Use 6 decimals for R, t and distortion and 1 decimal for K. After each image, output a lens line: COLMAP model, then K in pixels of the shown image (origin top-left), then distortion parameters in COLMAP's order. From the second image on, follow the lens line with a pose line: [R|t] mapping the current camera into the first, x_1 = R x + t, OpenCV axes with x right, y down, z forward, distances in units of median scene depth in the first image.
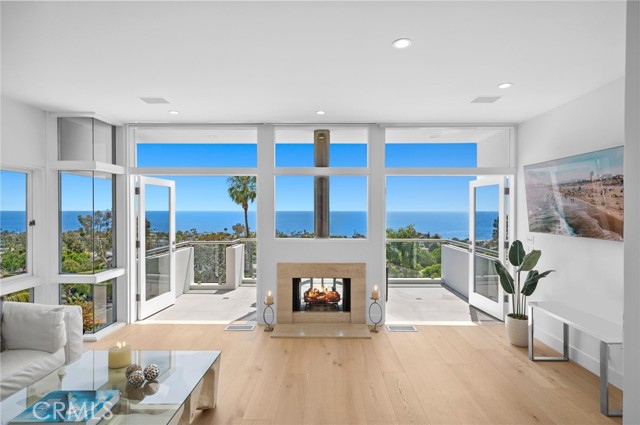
lens RADIAL K [[324.8, 0, 325.9], [0, 324.8, 213.3], [0, 0, 1]] dist [0.006267, 0.001307]
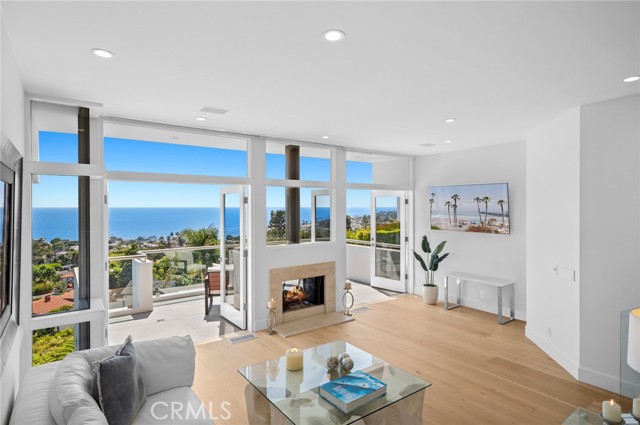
lens RADIAL K [[352.5, 0, 319.5], [0, 352.5, 208.1], [0, 0, 1]] dist [0.006200, -0.000719]
pose [[0.794701, -0.007270, 0.606957, -0.714975], [0.010460, 0.999944, -0.001717, -0.042118], [-0.606910, 0.007713, 0.794733, -0.006215]]
